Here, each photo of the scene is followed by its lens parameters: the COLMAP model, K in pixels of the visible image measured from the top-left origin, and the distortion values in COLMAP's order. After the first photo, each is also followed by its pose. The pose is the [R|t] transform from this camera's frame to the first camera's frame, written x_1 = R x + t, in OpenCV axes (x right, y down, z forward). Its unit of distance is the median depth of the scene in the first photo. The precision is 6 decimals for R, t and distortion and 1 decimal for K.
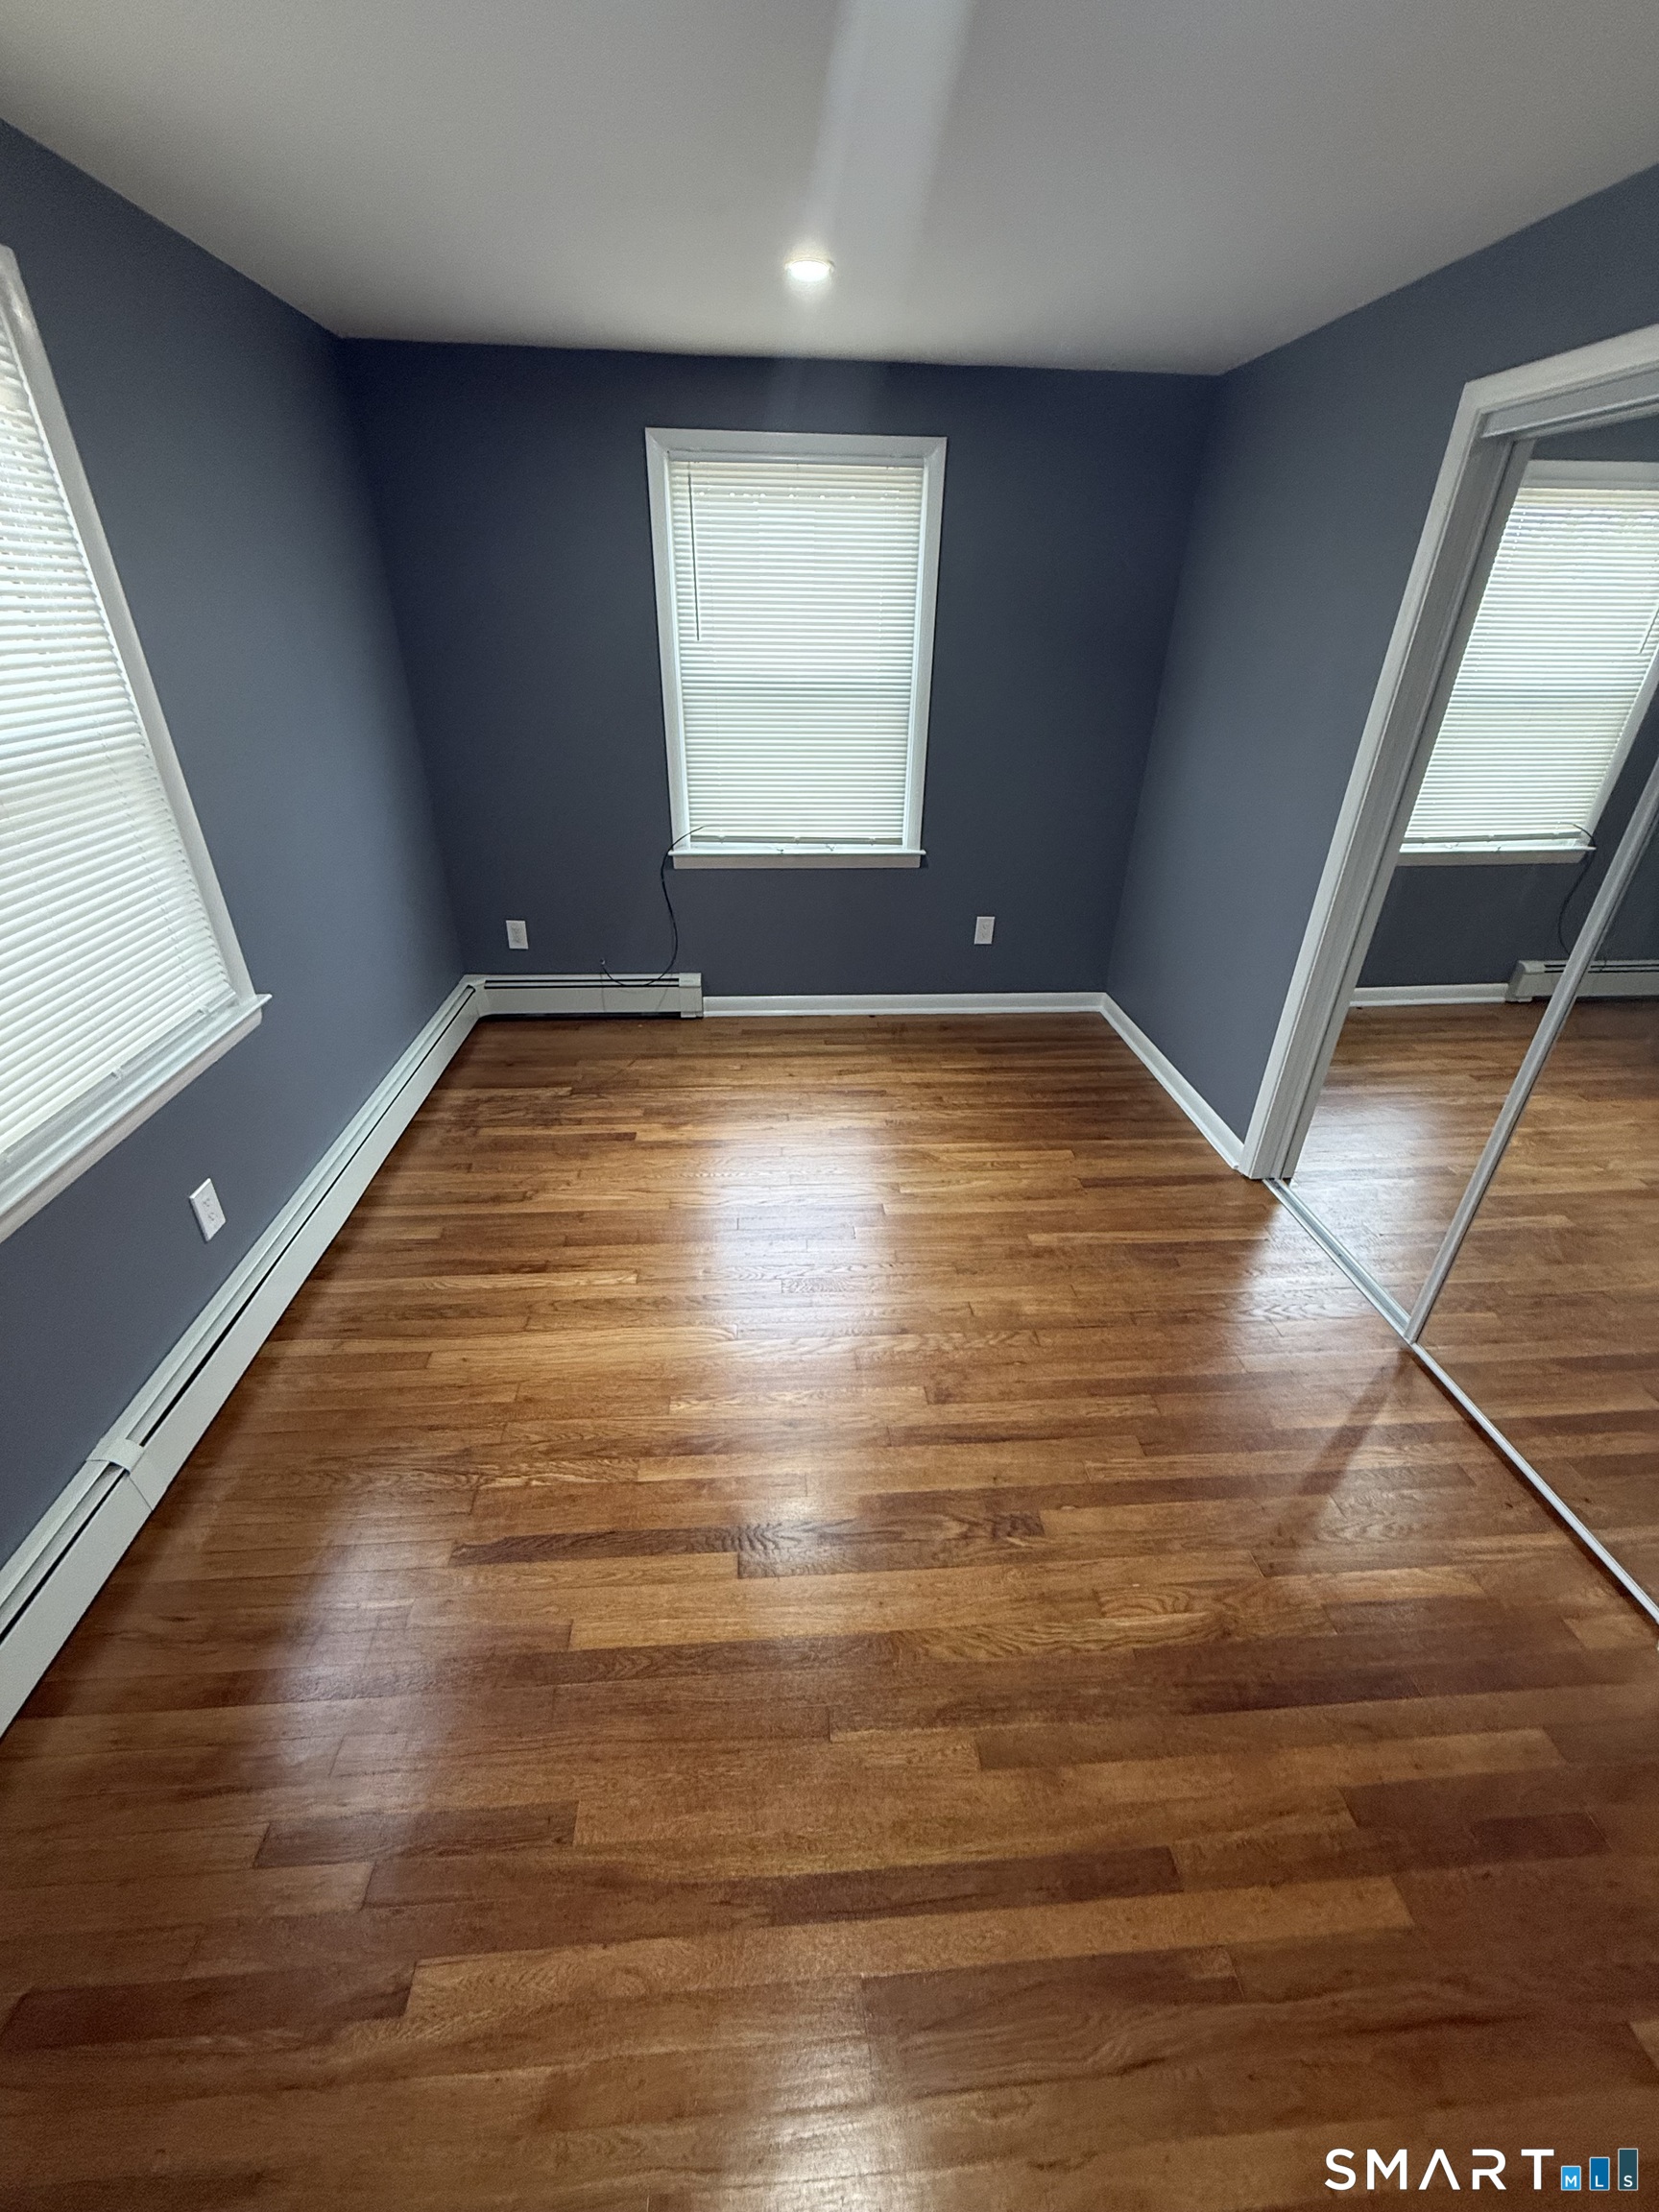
lens RADIAL K [[878.5, 0, 829.3], [0, 878.5, 1101.6], [0, 0, 1]] dist [-0.000518, 0.000030]
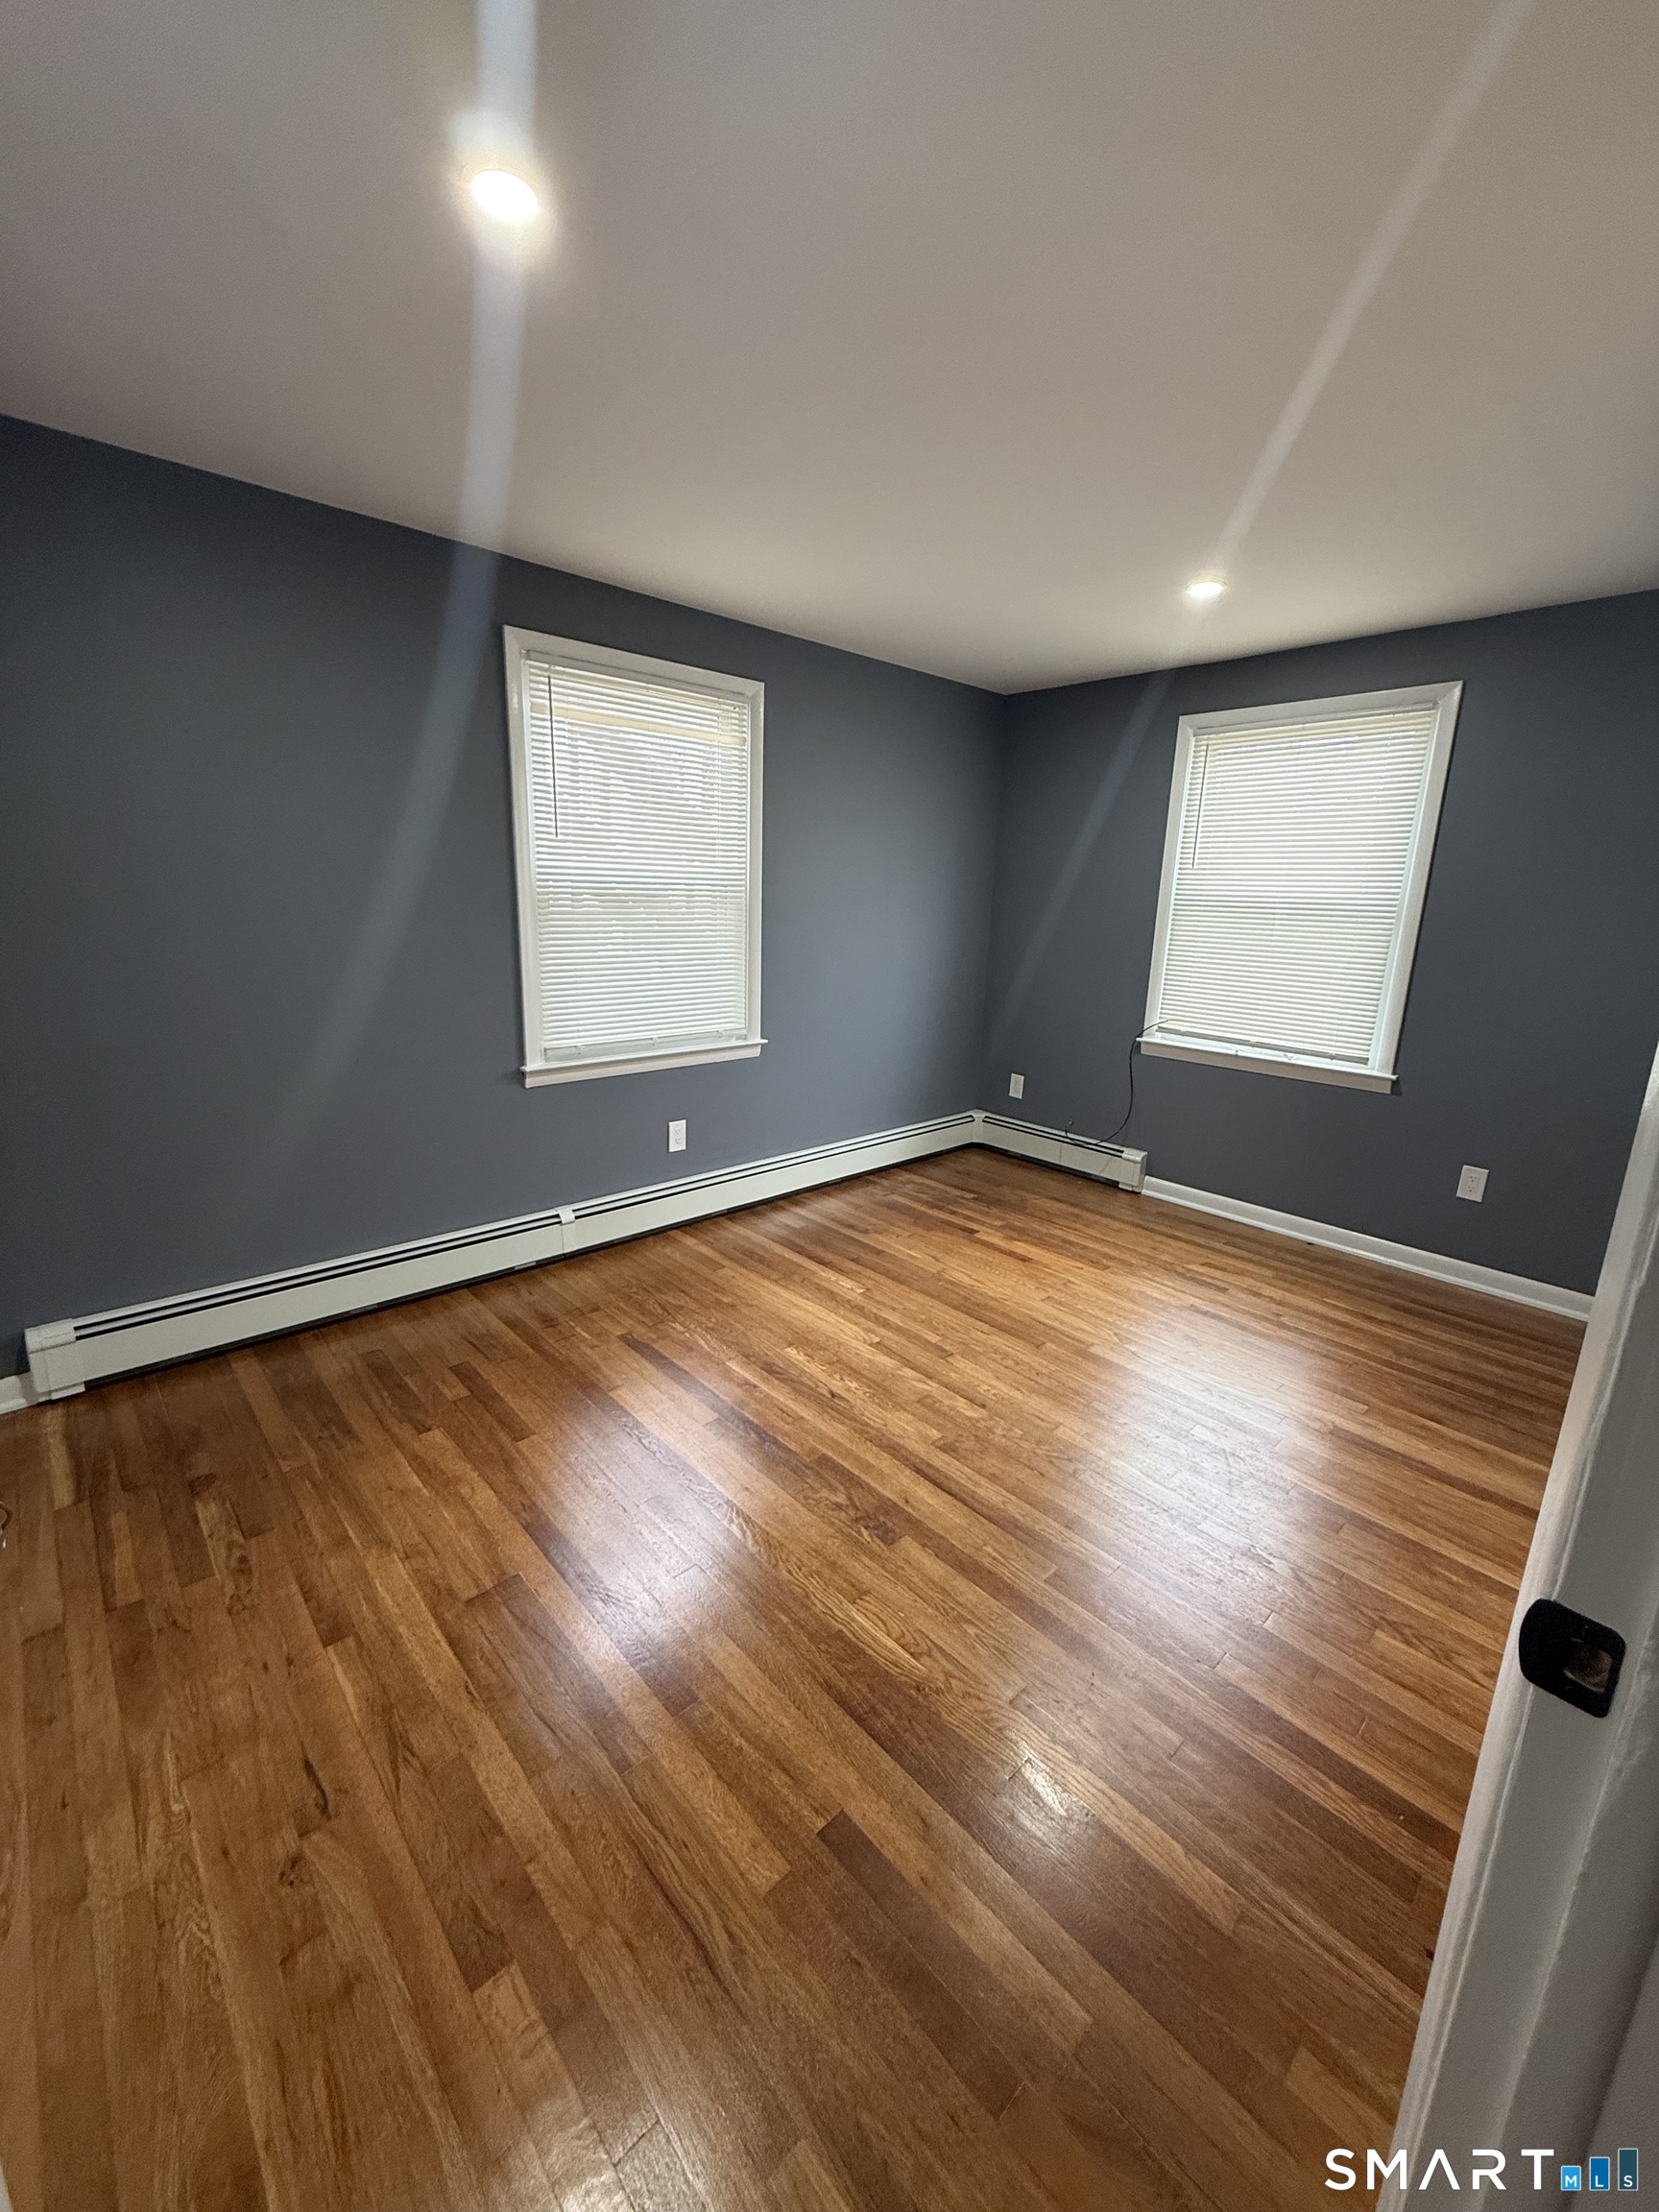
lens RADIAL K [[878.5, 0, 829.3], [0, 878.5, 1101.6], [0, 0, 1]] dist [-0.000518, 0.000030]
pose [[0.621641, 0.184497, -0.761264, 0.514286], [-0.398514, 0.911179, -0.104594, 0.078746], [0.674350, 0.368395, 0.639951, 0.037646]]
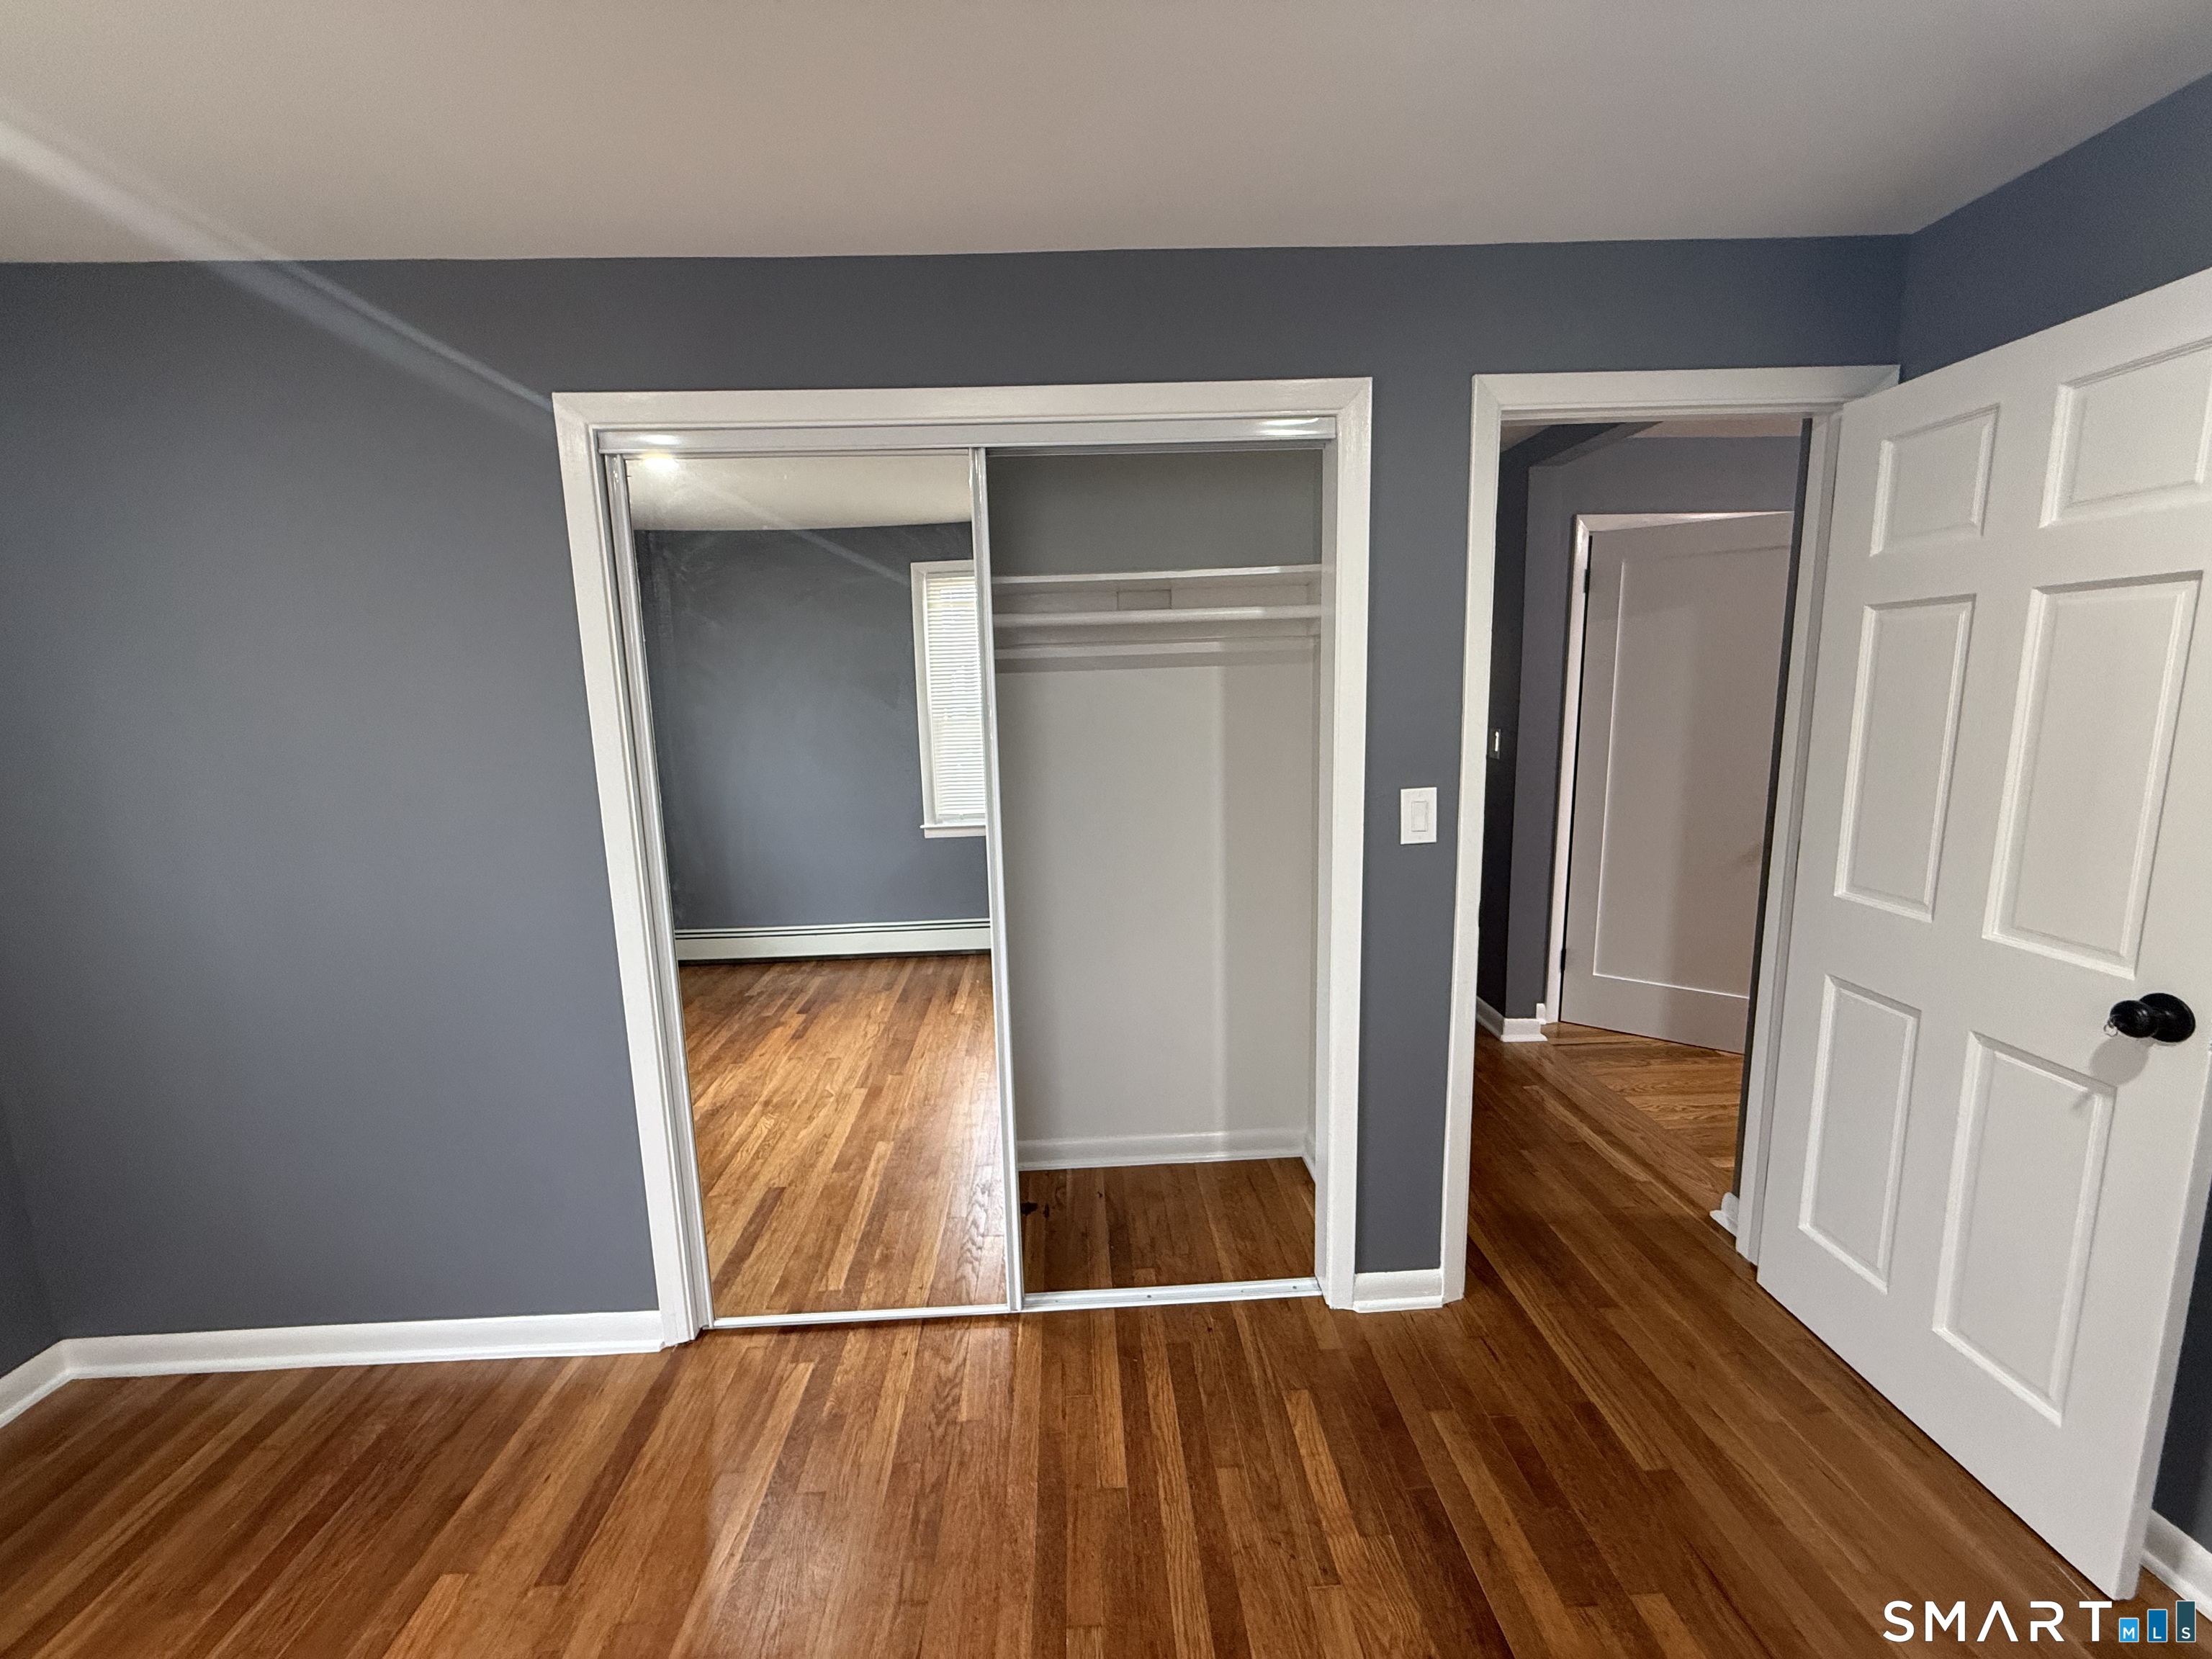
lens RADIAL K [[878.5, 0, 1100.5], [0, 878.5, 827.6], [0, 0, 1]] dist [-0.000518, 0.000030]
pose [[0.036156, -0.172850, 0.984284, -0.124347], [0.514861, 0.847376, 0.129895, -0.170764], [-0.856511, 0.502073, 0.119631, 0.393262]]
